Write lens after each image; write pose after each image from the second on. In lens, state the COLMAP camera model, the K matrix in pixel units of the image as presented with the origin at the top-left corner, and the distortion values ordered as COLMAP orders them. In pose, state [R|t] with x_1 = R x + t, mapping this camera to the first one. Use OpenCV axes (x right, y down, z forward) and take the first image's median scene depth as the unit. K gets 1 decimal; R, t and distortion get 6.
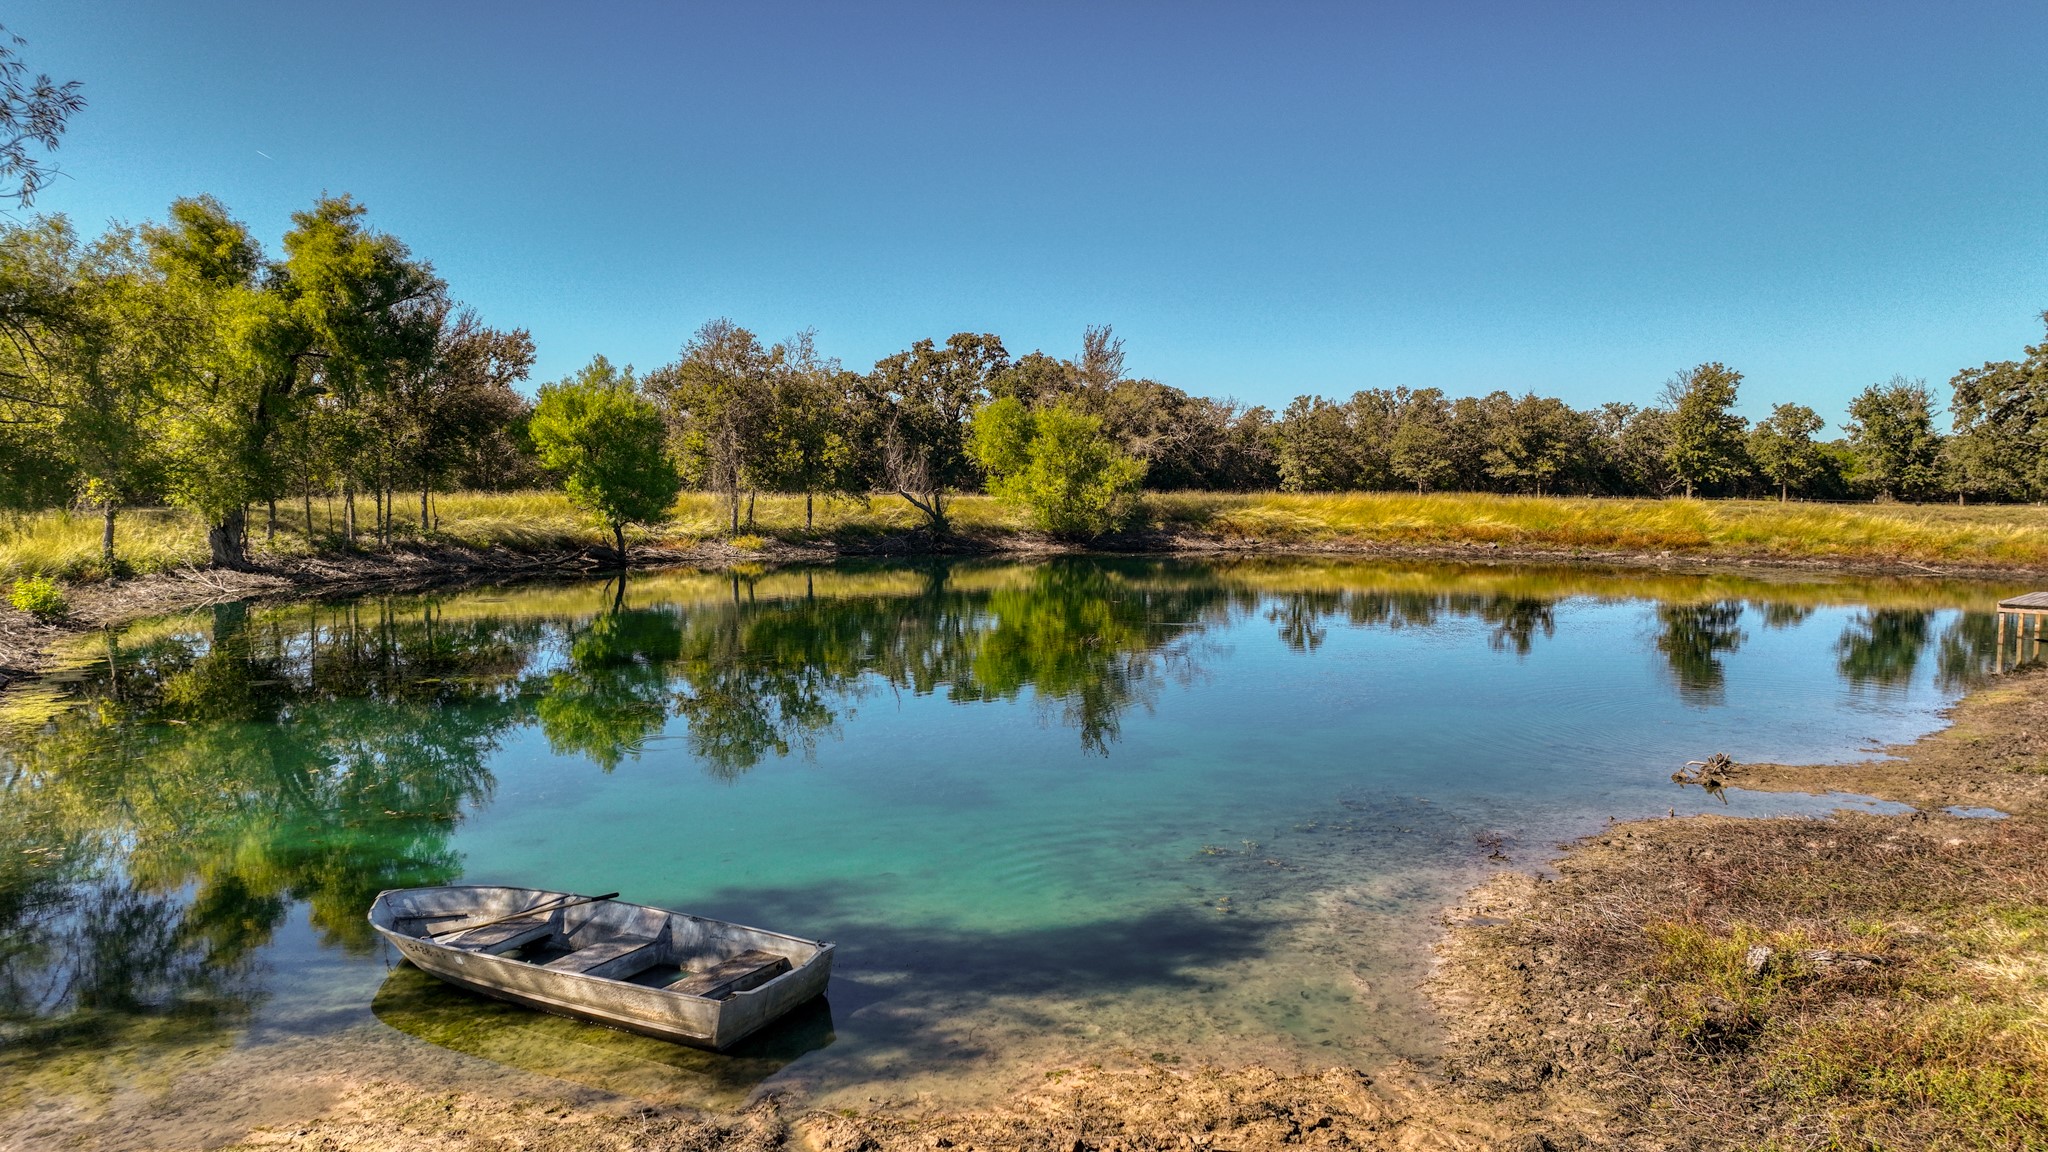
lens RADIAL K [[1422.6, 0, 1024.0], [0, 1422.6, 576.0], [0, 0, 1]] dist [0.009278, 0.004067]
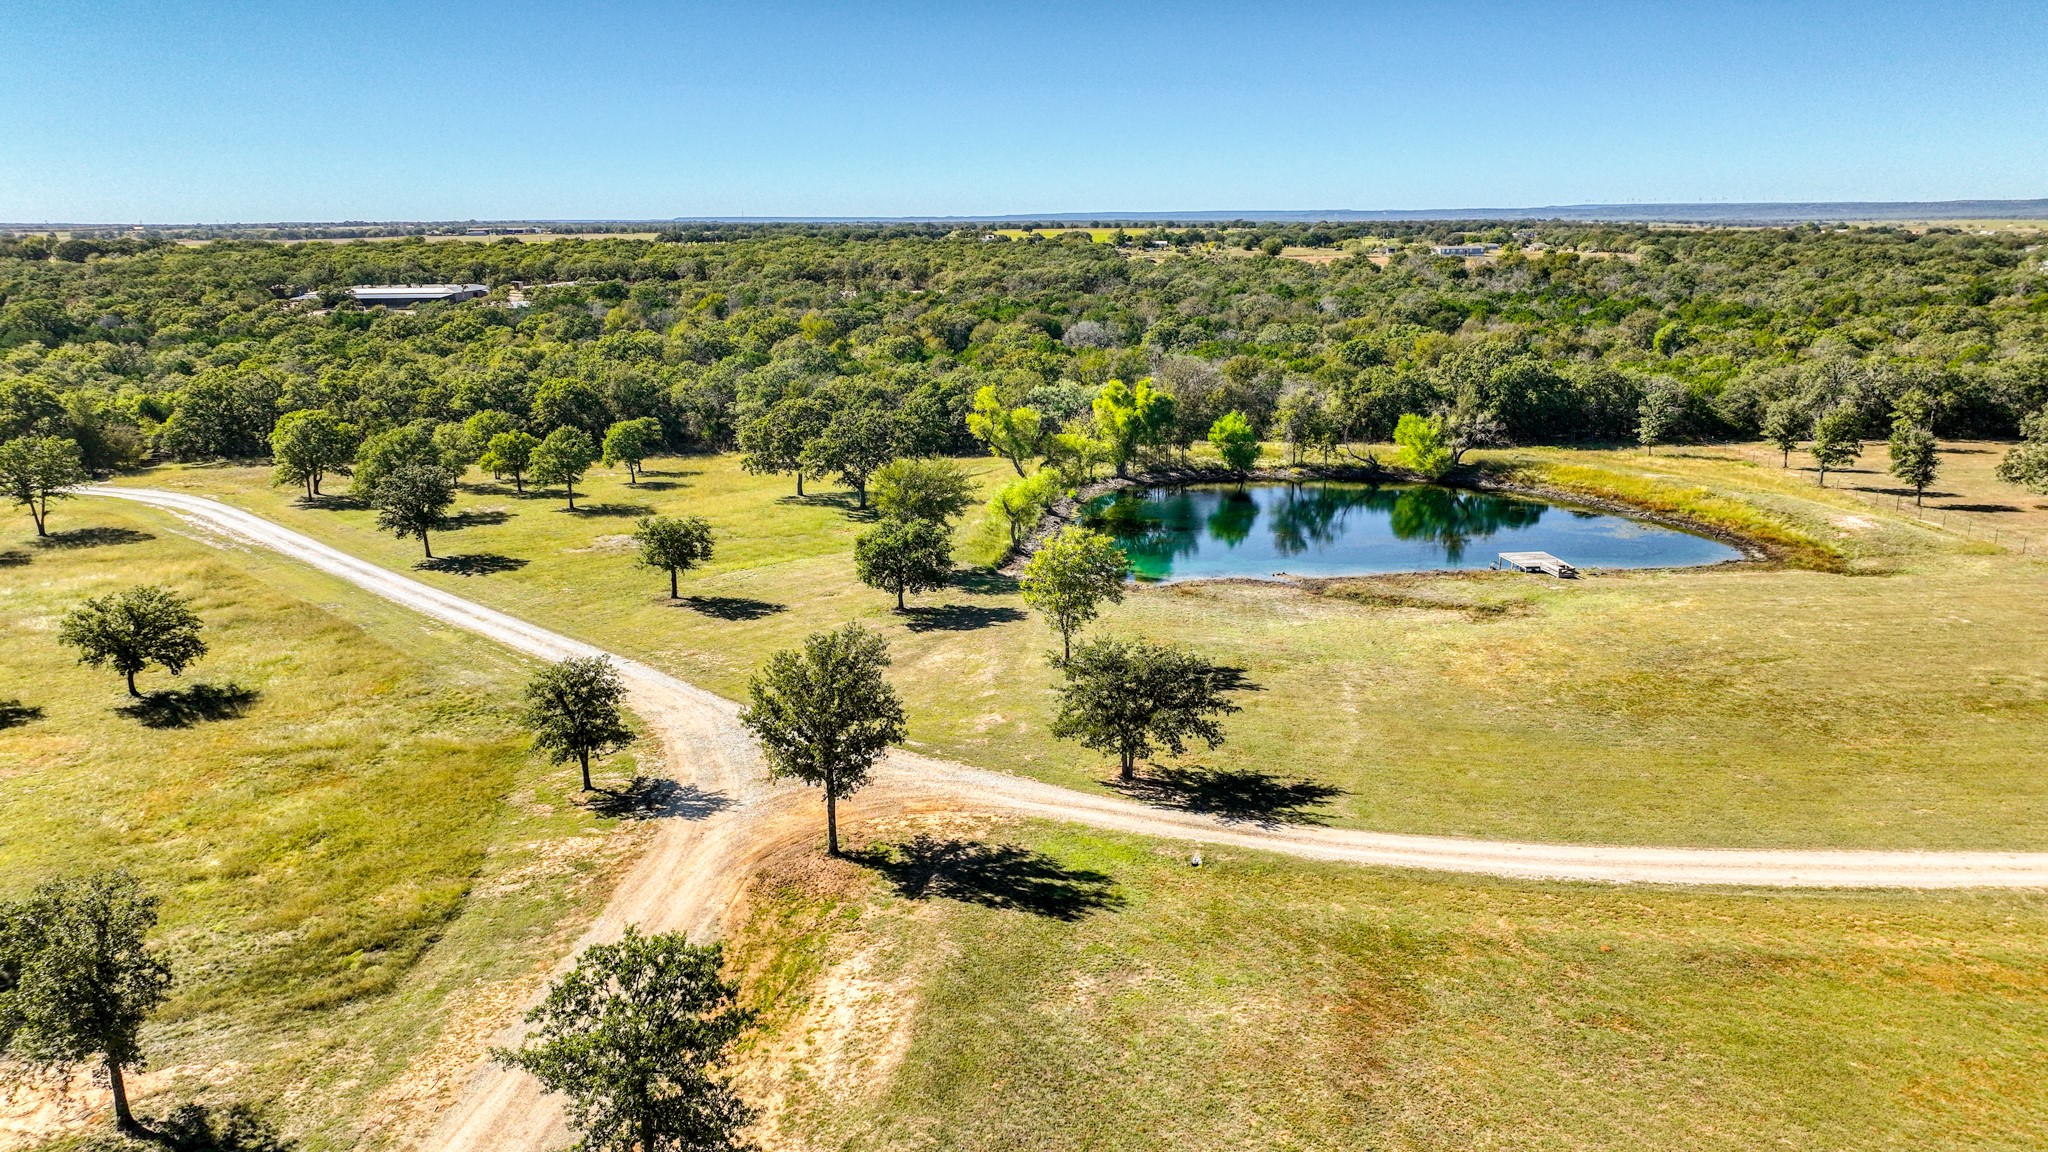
lens RADIAL K [[1422.6, 0, 1024.0], [0, 1422.6, 576.0], [0, 0, 1]] dist [0.009278, 0.004067]
pose [[0.800094, 0.097713, -0.591863, 0.962179], [-0.025606, 0.991308, 0.129045, -0.151826], [0.599328, -0.088093, 0.795642, -1.390385]]
